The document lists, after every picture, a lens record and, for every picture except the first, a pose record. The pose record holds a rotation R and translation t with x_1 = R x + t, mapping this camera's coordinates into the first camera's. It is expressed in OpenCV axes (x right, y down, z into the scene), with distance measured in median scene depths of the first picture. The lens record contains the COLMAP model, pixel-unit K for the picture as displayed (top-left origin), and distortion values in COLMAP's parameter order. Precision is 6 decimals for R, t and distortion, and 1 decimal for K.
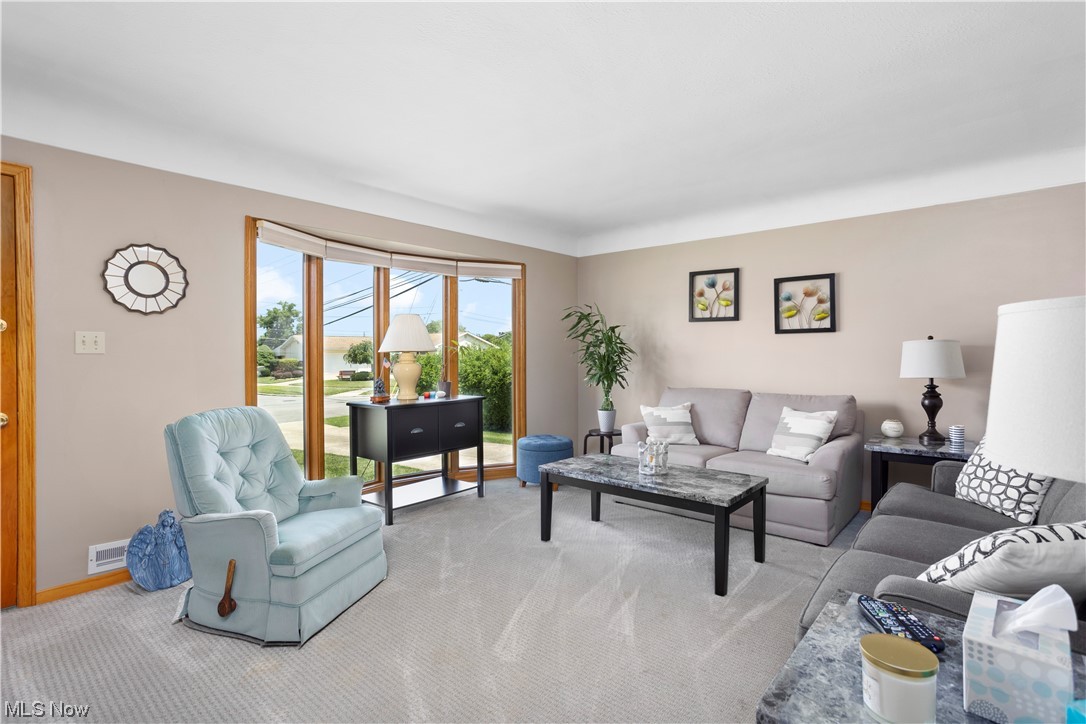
lens RADIAL K [[531.5, 0, 543.0], [0, 531.5, 357.3], [0, 0, 1]] dist [-0.002350, 0.000076]
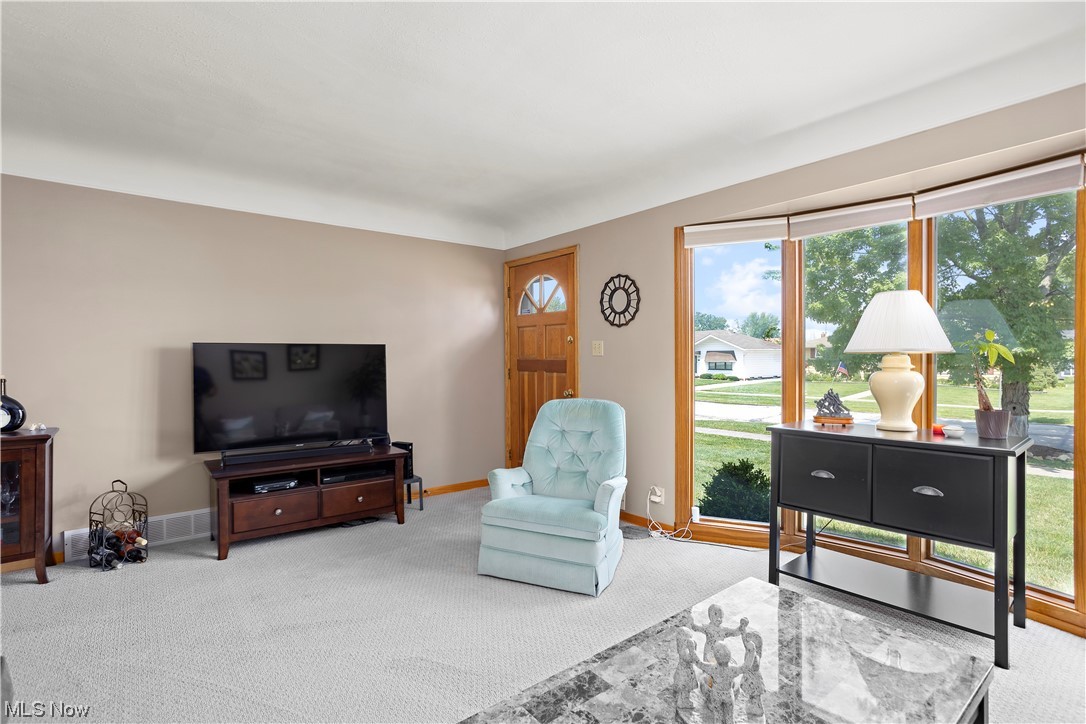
lens RADIAL K [[531.5, 0, 544.9], [0, 531.5, 360.6], [0, 0, 1]] dist [-0.002350, 0.000076]
pose [[-0.175308, 0.011441, -0.984447, 0.603762], [-0.009764, 0.999863, 0.013359, -0.010101], [0.984465, 0.011954, -0.175172, 1.024500]]
